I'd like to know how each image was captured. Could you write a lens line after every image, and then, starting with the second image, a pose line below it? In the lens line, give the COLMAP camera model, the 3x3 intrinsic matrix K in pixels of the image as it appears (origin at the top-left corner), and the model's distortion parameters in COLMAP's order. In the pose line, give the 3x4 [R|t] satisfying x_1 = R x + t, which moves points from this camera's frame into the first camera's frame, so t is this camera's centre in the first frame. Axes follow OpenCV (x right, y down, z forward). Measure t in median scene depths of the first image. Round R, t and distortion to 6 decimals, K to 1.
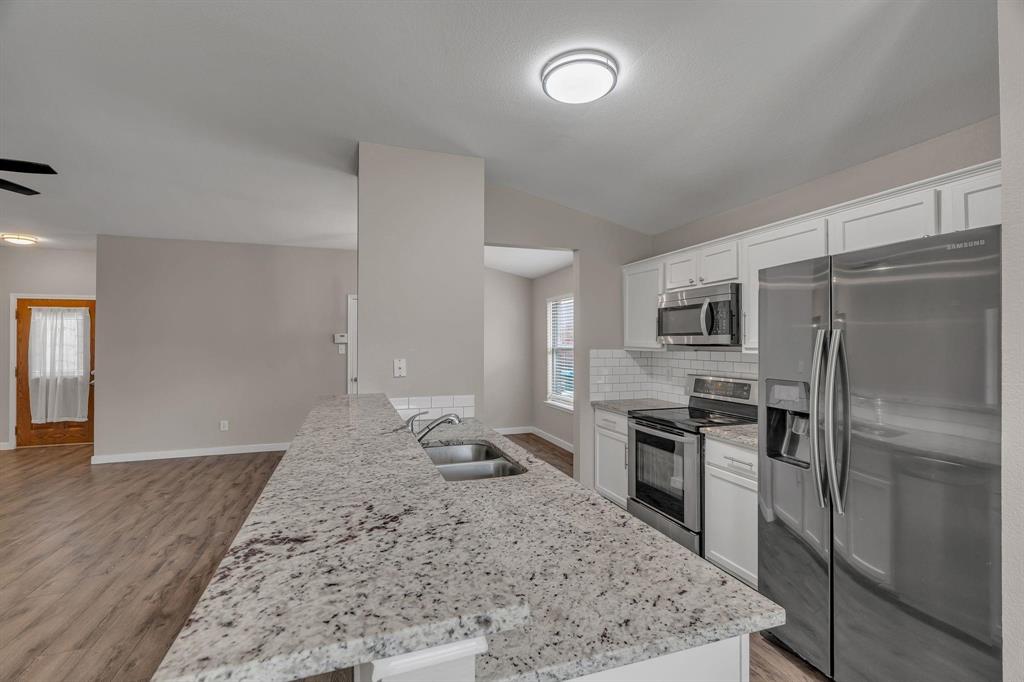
lens RADIAL K [[470.9, 0, 511.3], [0, 470.9, 340.3], [0, 0, 1]] dist [0.002184, -0.000608]
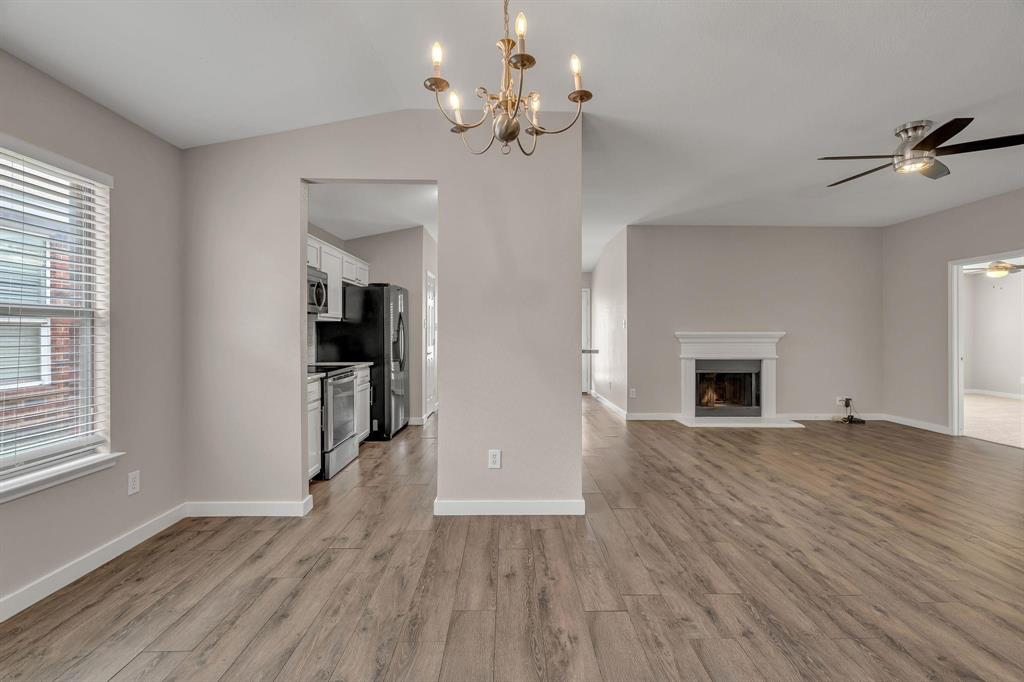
lens RADIAL K [[470.9, 0, 507.3], [0, 470.9, 335.5], [0, 0, 1]] dist [0.002184, -0.000608]
pose [[-0.948769, -0.001563, 0.315967, -0.370014], [-0.000792, 0.999996, 0.002567, 0.048783], [-0.315970, 0.002185, -0.948767, 1.465766]]
